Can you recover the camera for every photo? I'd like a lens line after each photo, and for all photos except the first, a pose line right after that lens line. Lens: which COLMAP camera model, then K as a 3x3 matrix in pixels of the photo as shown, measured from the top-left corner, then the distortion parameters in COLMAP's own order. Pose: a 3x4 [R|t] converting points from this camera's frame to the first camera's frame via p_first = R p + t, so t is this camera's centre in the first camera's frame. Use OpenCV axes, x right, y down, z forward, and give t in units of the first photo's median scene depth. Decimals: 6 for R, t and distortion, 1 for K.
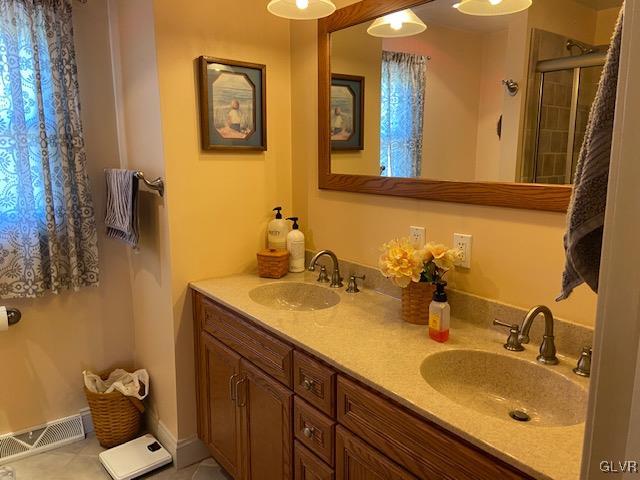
lens RADIAL K [[481.7, 0, 345.3], [0, 481.7, 234.9], [0, 0, 1]] dist [0.101402, -0.118649]
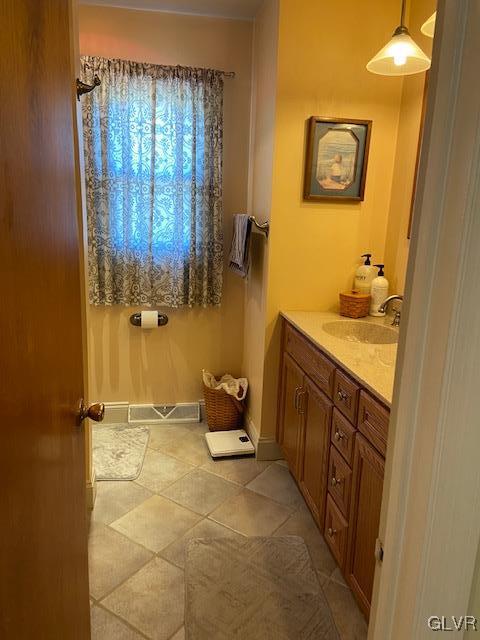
lens RADIAL K [[481.7, 0, 253.4], [0, 481.7, 313.0], [0, 0, 1]] dist [0.101402, -0.118649]
pose [[0.887288, 0.124938, -0.443971, 0.142555], [-0.108658, 0.992141, 0.062042, 0.035800], [0.448234, -0.006808, 0.893890, -0.088165]]
